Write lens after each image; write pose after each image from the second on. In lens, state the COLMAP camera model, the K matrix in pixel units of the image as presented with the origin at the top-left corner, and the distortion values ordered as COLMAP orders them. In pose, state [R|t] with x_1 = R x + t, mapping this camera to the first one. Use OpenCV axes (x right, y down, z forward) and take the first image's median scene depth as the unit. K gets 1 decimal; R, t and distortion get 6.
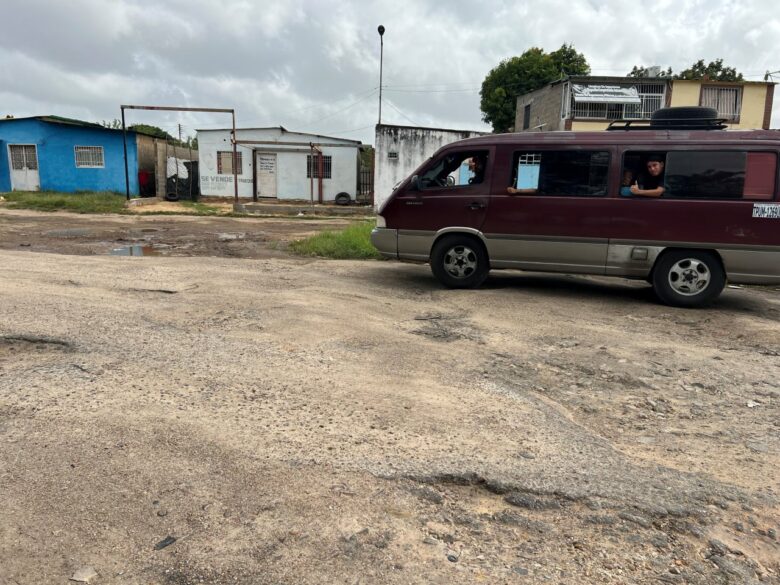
lens RADIAL K [[589.4, 0, 390.0], [0, 589.4, 292.5], [0, 0, 1]] dist [0.064939, -0.078456]
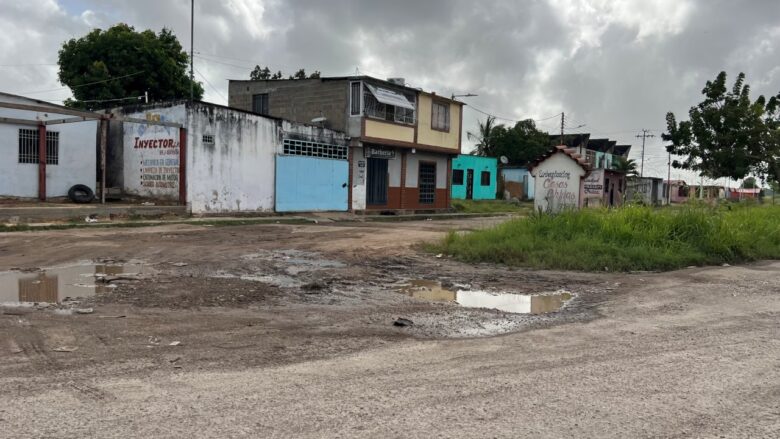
lens RADIAL K [[591.0, 0, 390.0], [0, 591.0, 219.5], [0, 0, 1]] dist [0.013869, -0.001906]
pose [[0.607553, -0.047079, 0.792883, -0.461185], [0.125104, 0.991454, -0.036993, -0.065582], [-0.784365, 0.121668, 0.608250, 0.336548]]
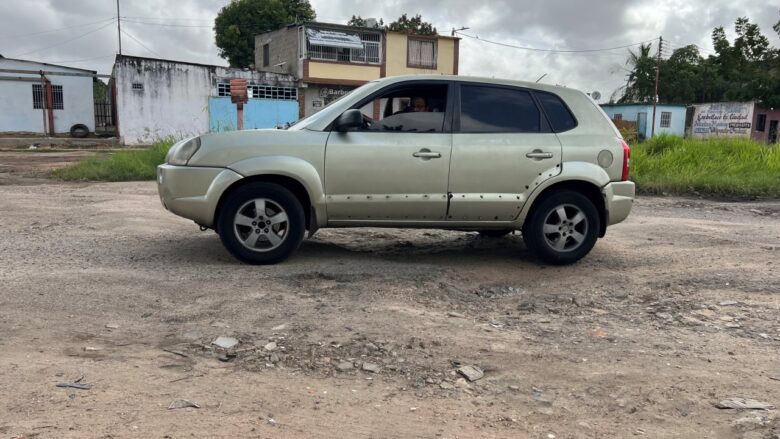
lens RADIAL K [[591.0, 0, 390.0], [0, 591.0, 219.5], [0, 0, 1]] dist [0.013869, -0.001906]
pose [[0.905754, -0.069134, 0.418127, -0.041312], [0.075267, 0.997162, 0.001829, 0.019877], [-0.417067, 0.029815, 0.908387, -0.070438]]
